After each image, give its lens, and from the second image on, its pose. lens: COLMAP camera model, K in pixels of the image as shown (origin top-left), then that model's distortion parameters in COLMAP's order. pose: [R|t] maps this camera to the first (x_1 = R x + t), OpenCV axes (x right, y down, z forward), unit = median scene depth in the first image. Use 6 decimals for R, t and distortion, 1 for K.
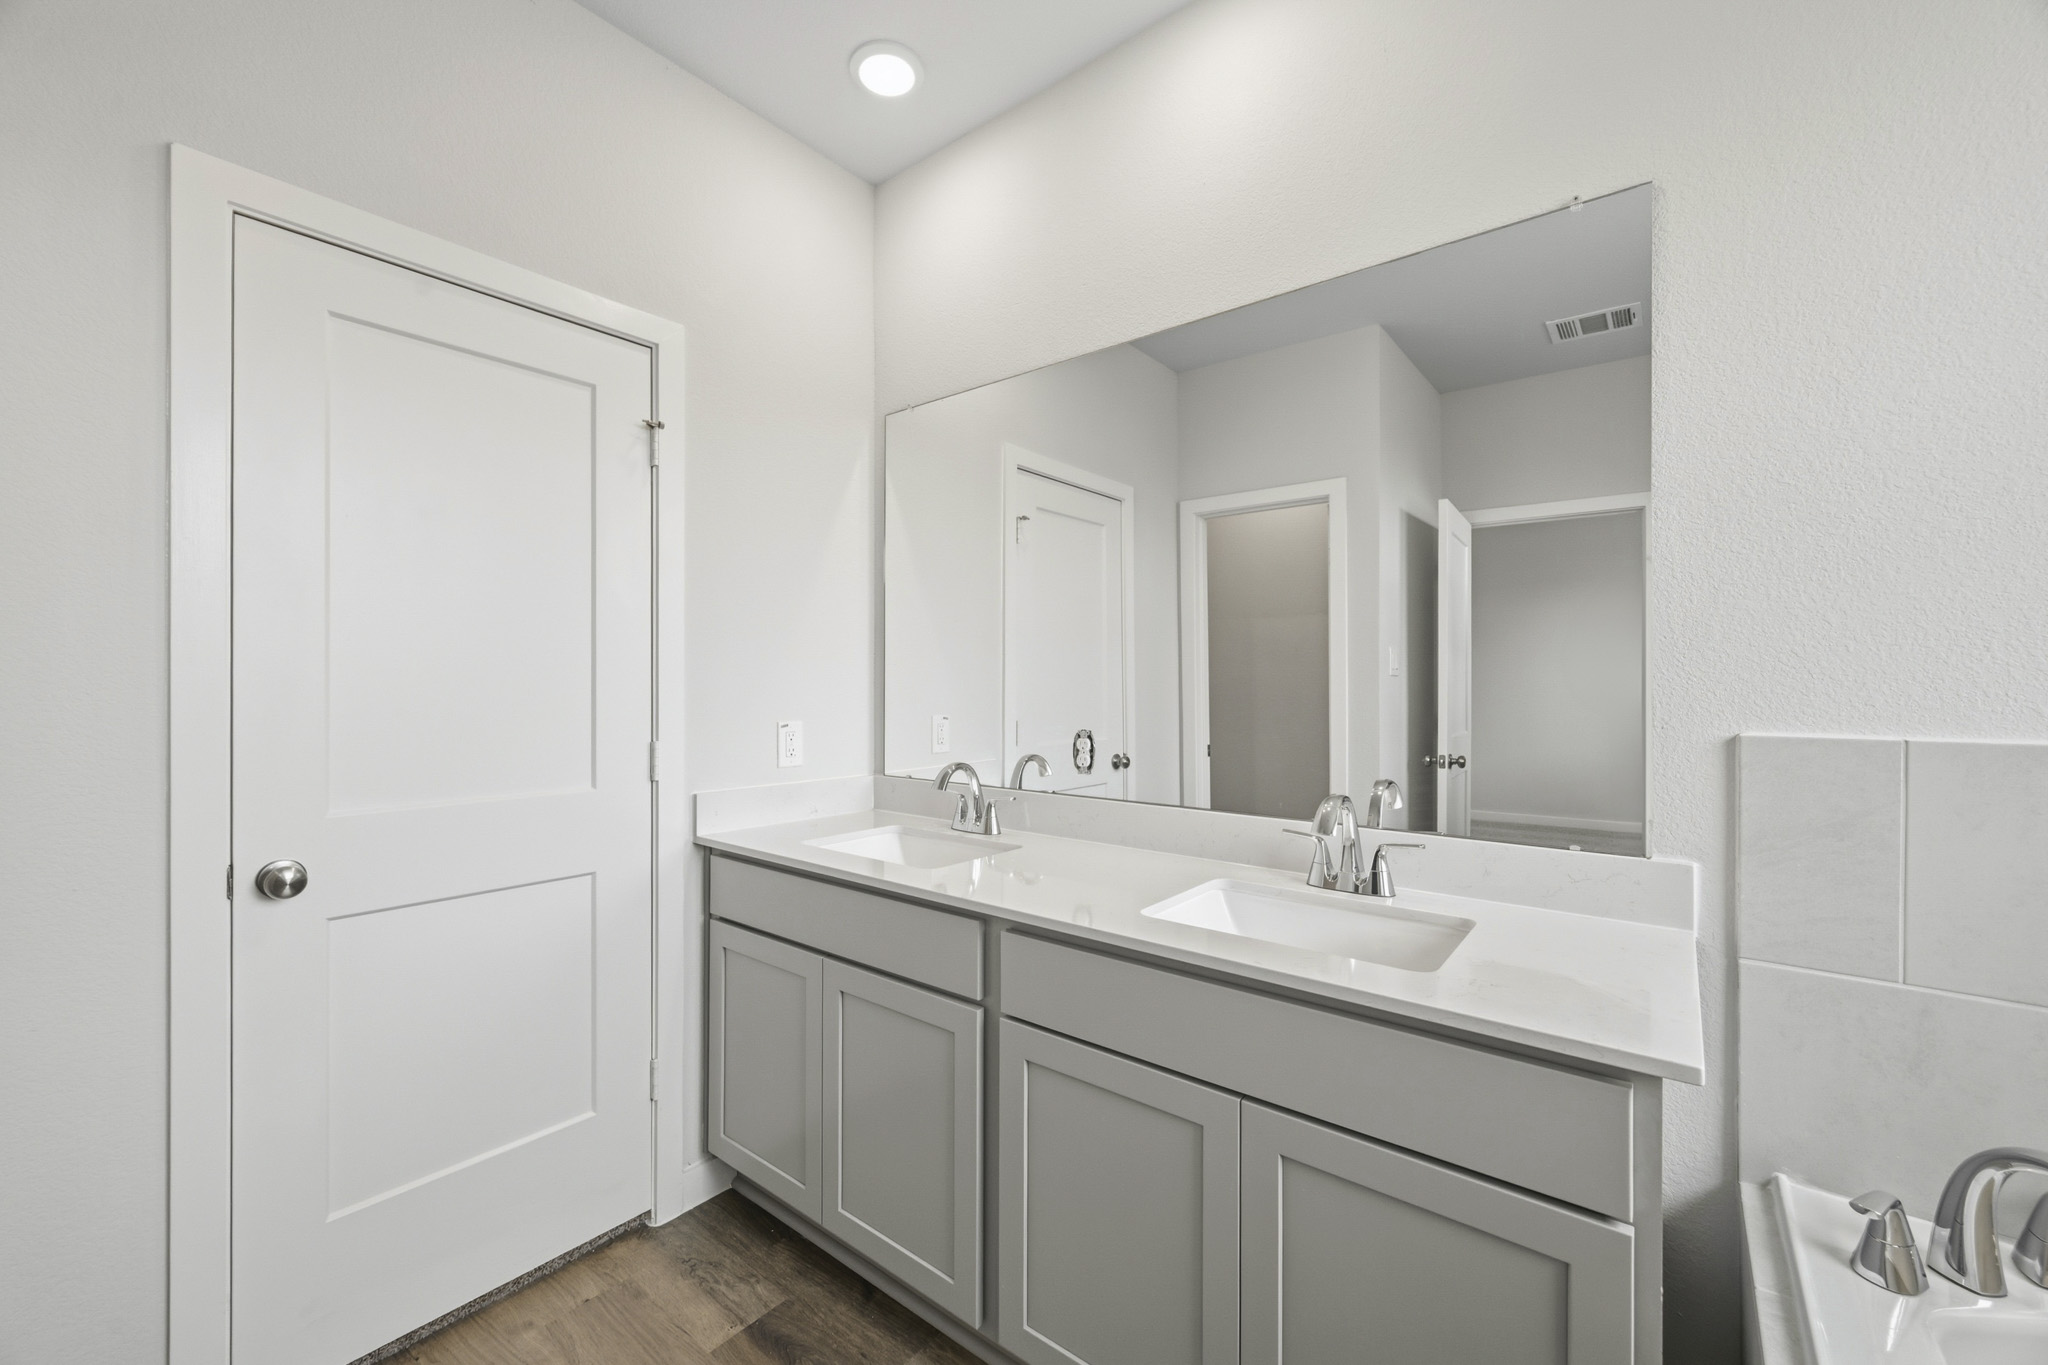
lens RADIAL K [[807.9, 0, 1028.8], [0, 807.9, 683.0], [0, 0, 1]] dist [-0.001441, 0.000960]
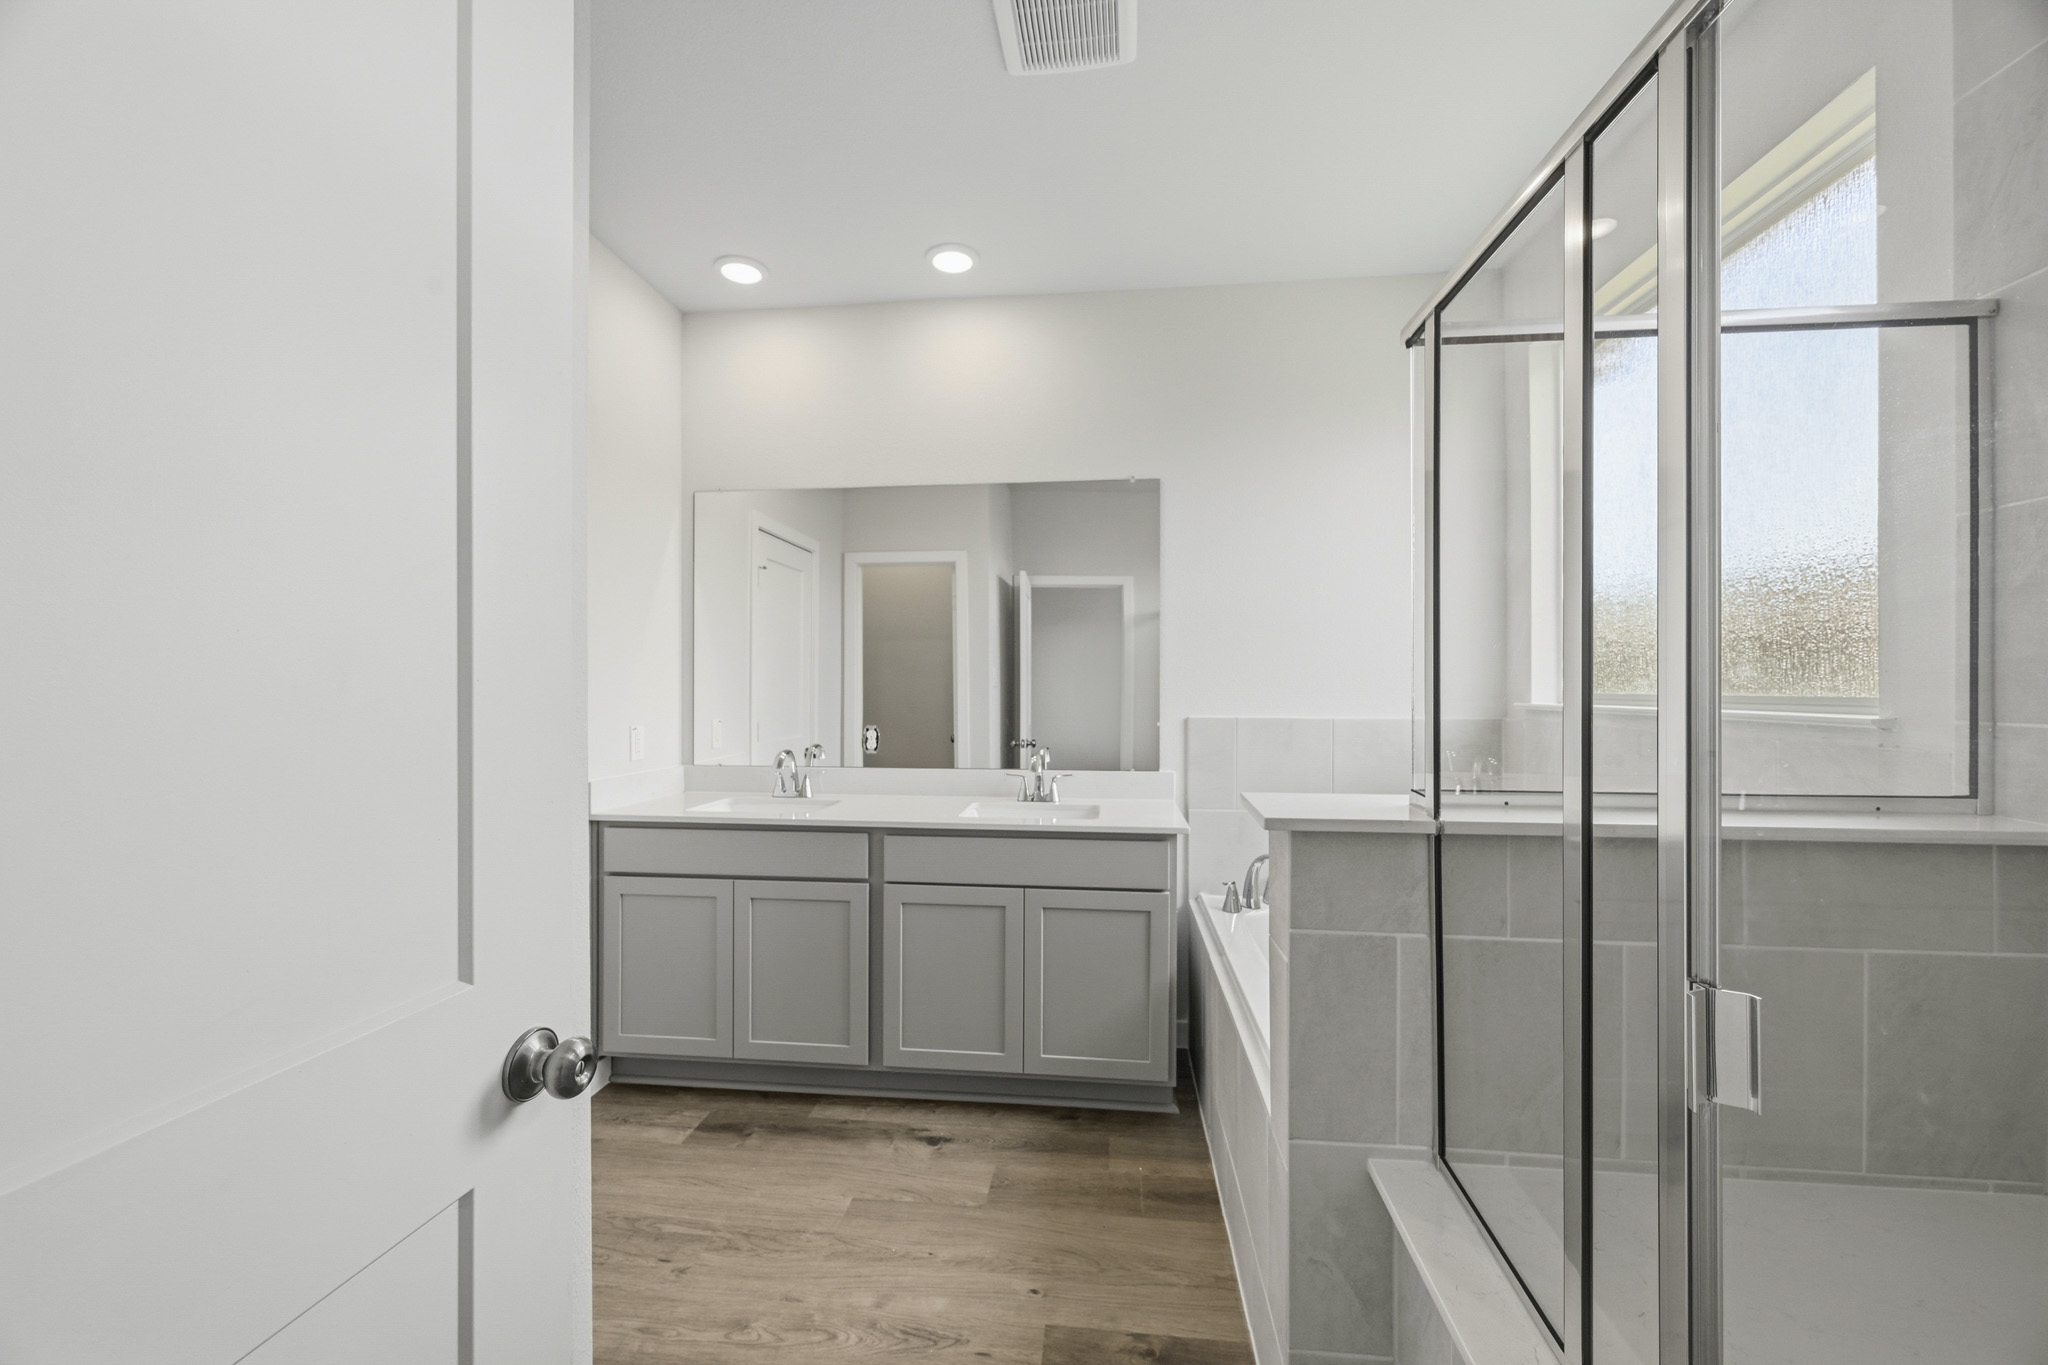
lens RADIAL K [[807.9, 0, 1021.2], [0, 807.9, 683.9], [0, 0, 1]] dist [-0.001441, 0.000960]
pose [[0.841738, 0.001641, 0.539884, -0.690876], [-0.000665, 0.999998, -0.002004, -0.025745], [-0.539886, 0.001328, 0.841737, -0.623944]]
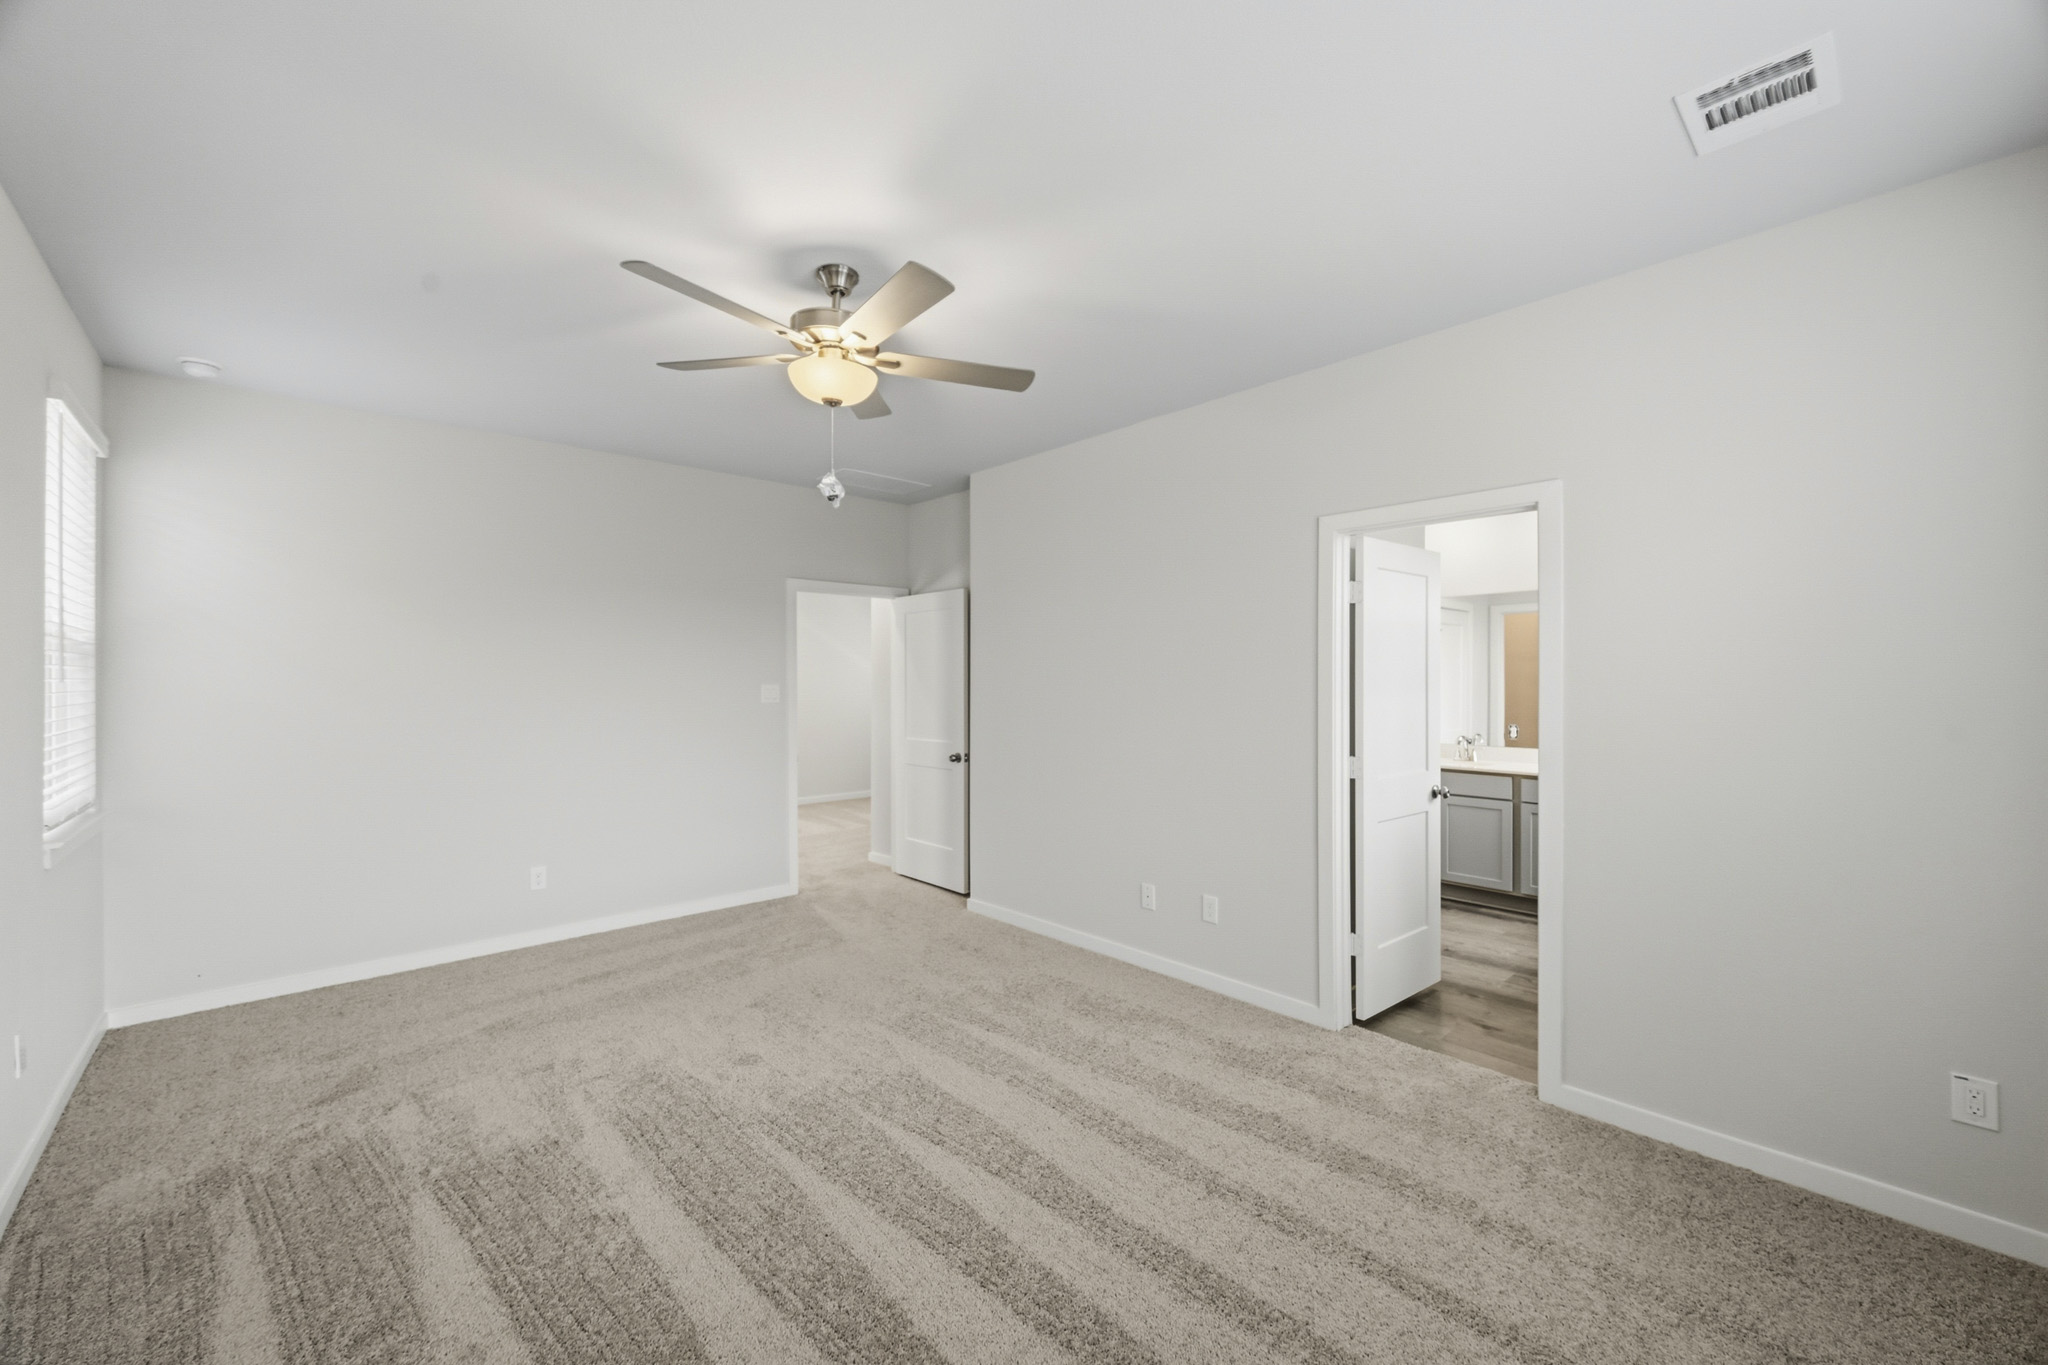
lens RADIAL K [[807.9, 0, 1022.3], [0, 807.9, 682.8], [0, 0, 1]] dist [-0.001441, 0.000960]
pose [[0.989280, -0.003398, -0.145994, -1.593390], [0.003578, 0.999993, 0.000969, -0.128100], [0.145990, -0.001481, 0.989285, -2.703157]]
